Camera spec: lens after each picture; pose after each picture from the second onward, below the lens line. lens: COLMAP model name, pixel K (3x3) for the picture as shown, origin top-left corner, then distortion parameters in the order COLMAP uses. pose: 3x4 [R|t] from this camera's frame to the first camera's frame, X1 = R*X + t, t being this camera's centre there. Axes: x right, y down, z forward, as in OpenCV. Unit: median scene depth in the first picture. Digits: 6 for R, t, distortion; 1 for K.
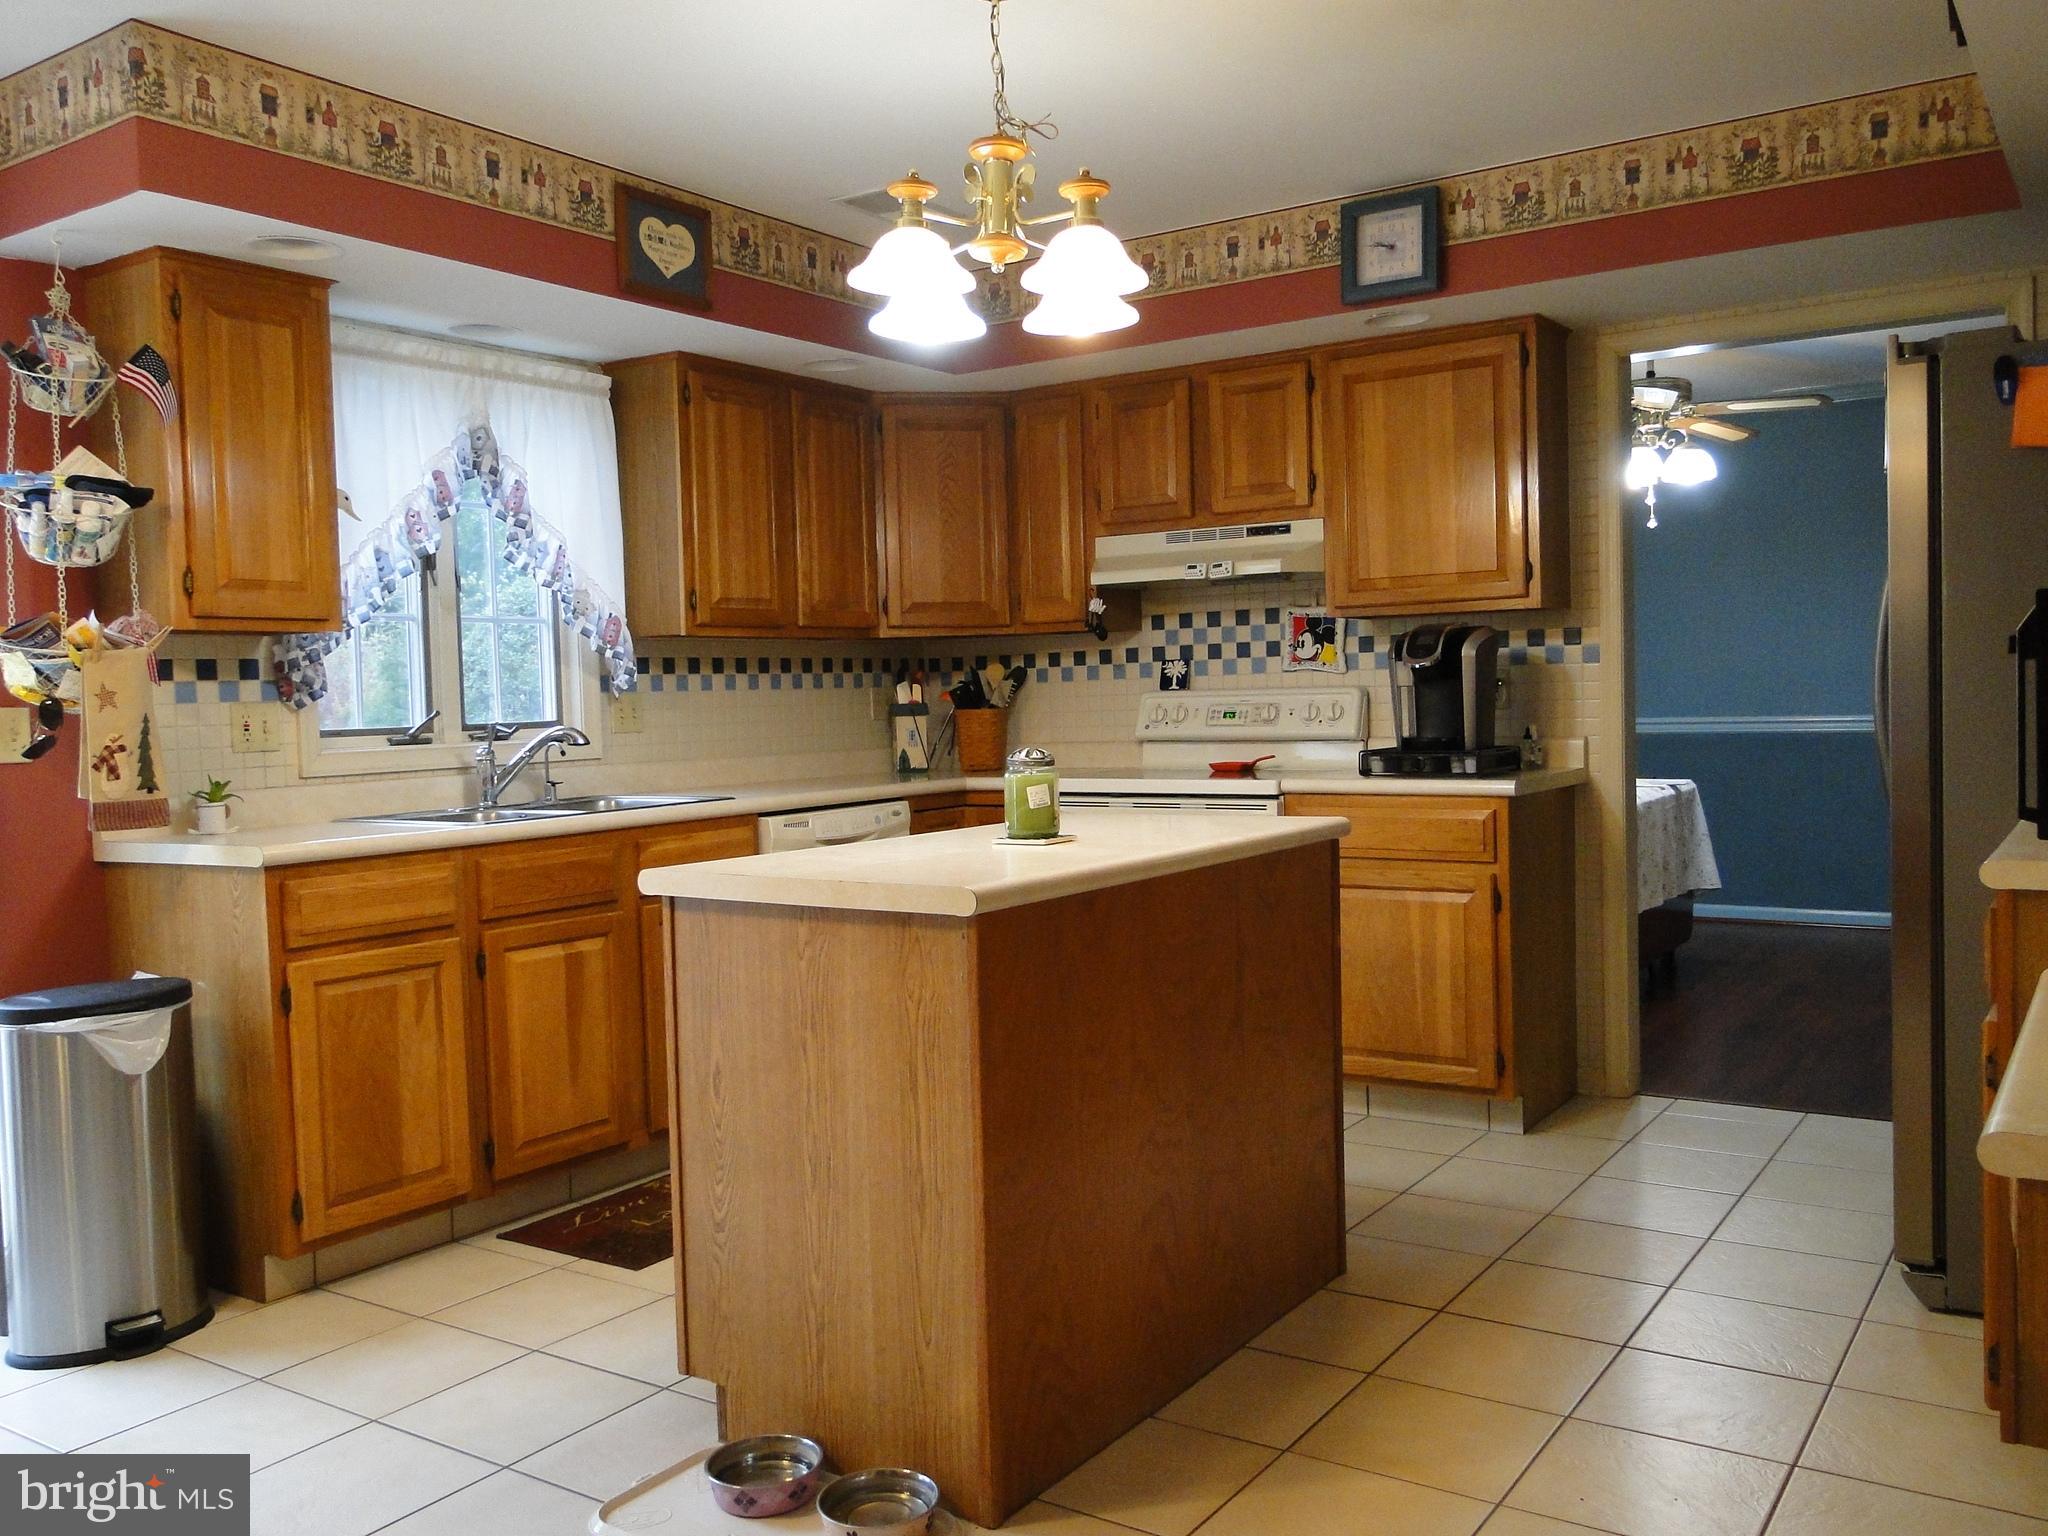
lens RADIAL K [[1690.1, 0, 1027.7], [0, 1690.1, 756.6], [0, 0, 1]] dist [-0.002932, -0.011542]
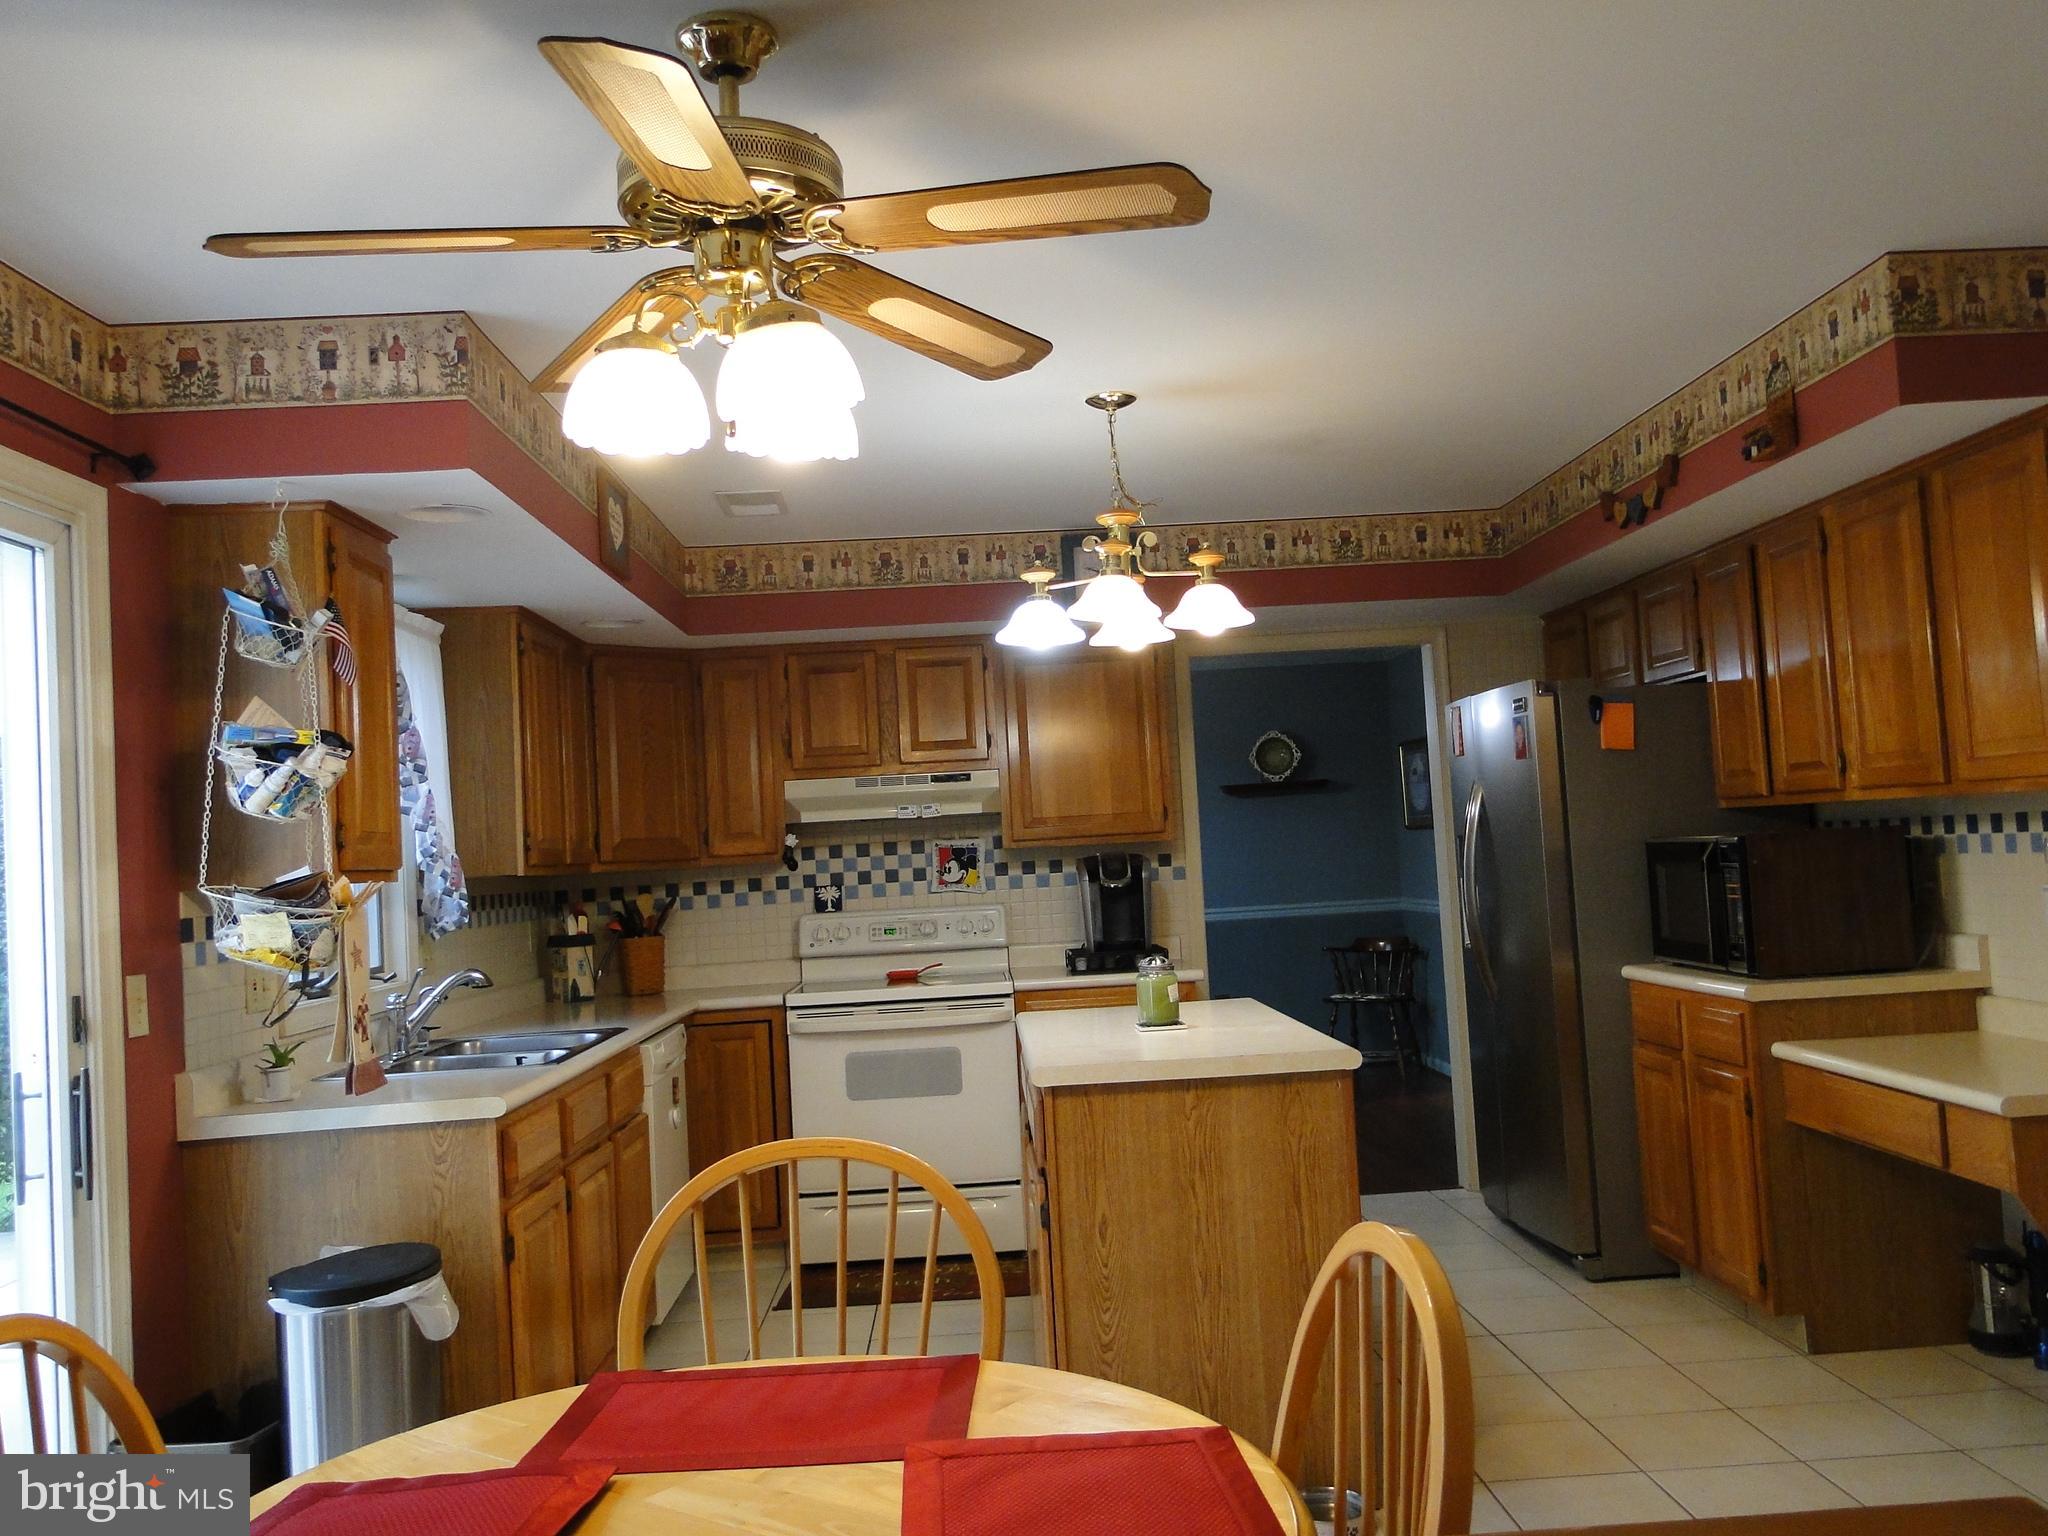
lens RADIAL K [[1690.1, 0, 1027.7], [0, 1690.1, 756.6], [0, 0, 1]] dist [-0.002932, -0.011542]
pose [[0.807087, 0.017338, 0.590178, -0.519497], [0.056314, 0.992752, -0.106175, -0.015654], [-0.587741, 0.118928, 0.800261, -0.015202]]
